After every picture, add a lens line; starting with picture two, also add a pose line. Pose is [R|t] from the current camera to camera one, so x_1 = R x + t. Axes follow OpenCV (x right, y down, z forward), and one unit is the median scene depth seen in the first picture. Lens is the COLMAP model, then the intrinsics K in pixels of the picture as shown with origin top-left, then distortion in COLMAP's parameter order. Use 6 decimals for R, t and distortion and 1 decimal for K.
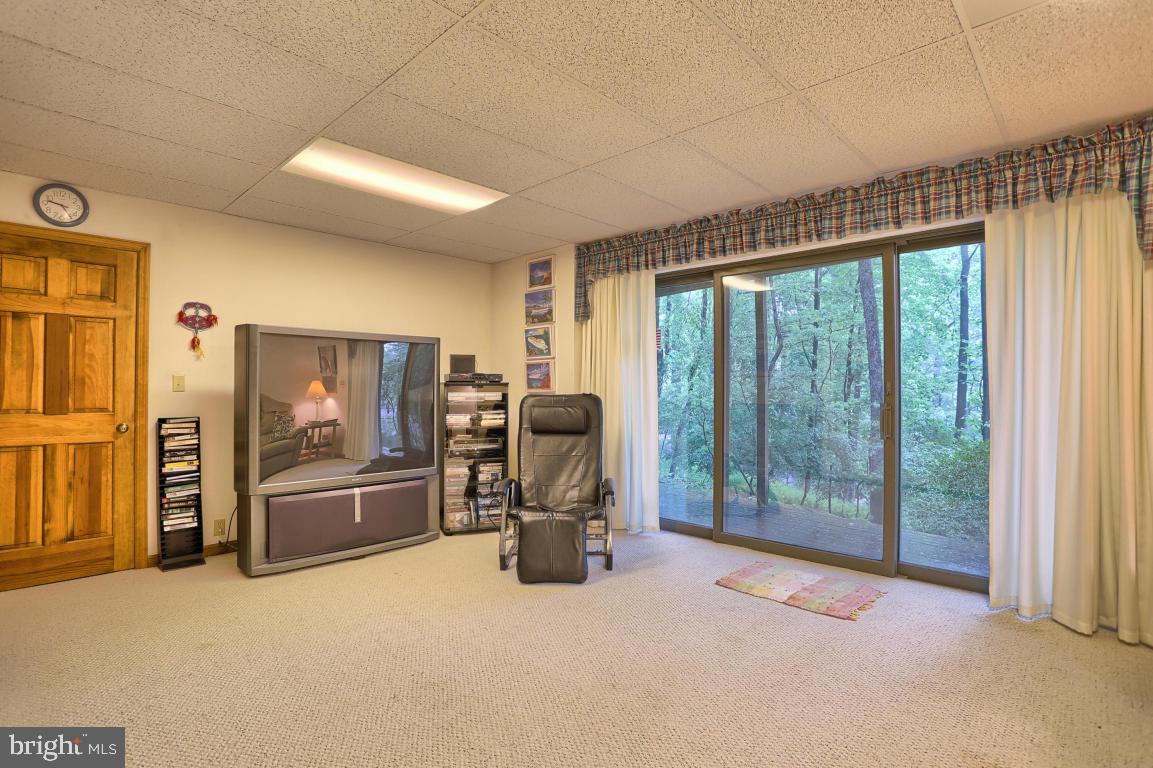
lens RADIAL K [[562.3, 0, 579.1], [0, 562.3, 387.2], [0, 0, 1]] dist [-0.045496, 0.011956]
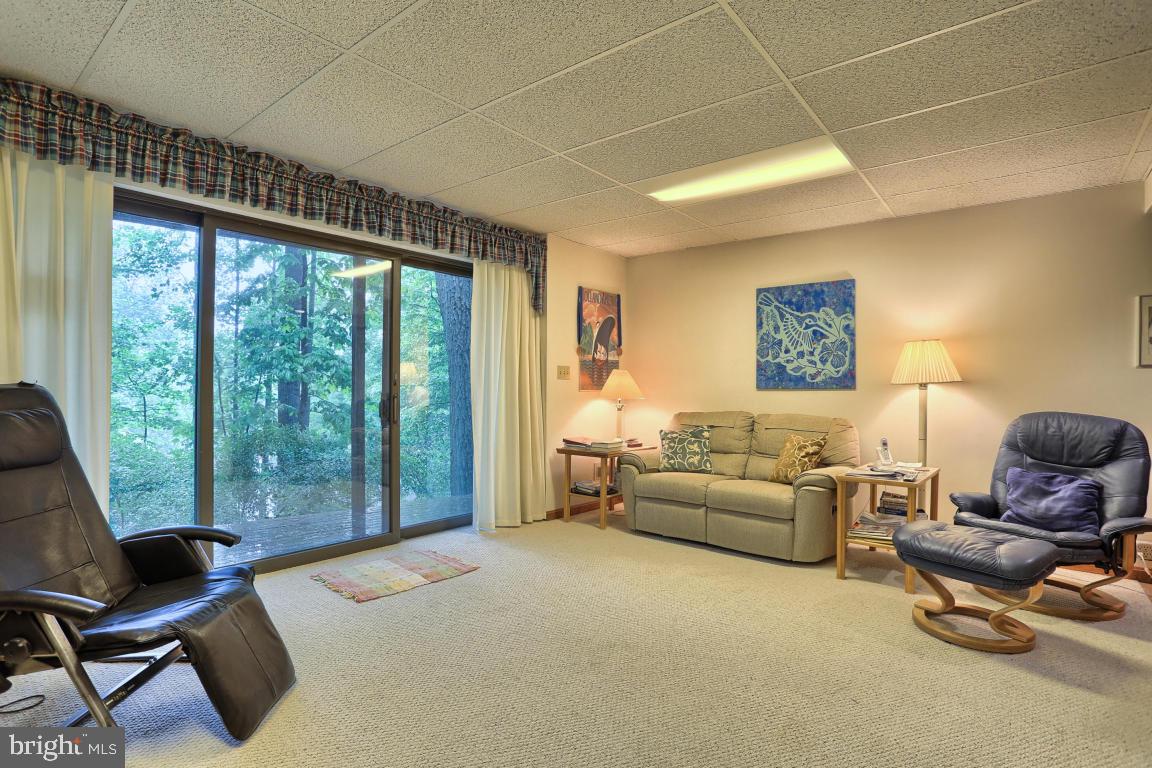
lens RADIAL K [[561.8, 0, 578.5], [0, 561.8, 385.8], [0, 0, 1]] dist [-0.045496, 0.011956]
pose [[-0.059363, -0.003463, 0.998230, -0.666263], [-0.015307, 0.999880, 0.002559, 0.005892], [-0.998119, -0.015128, -0.059409, 0.743426]]
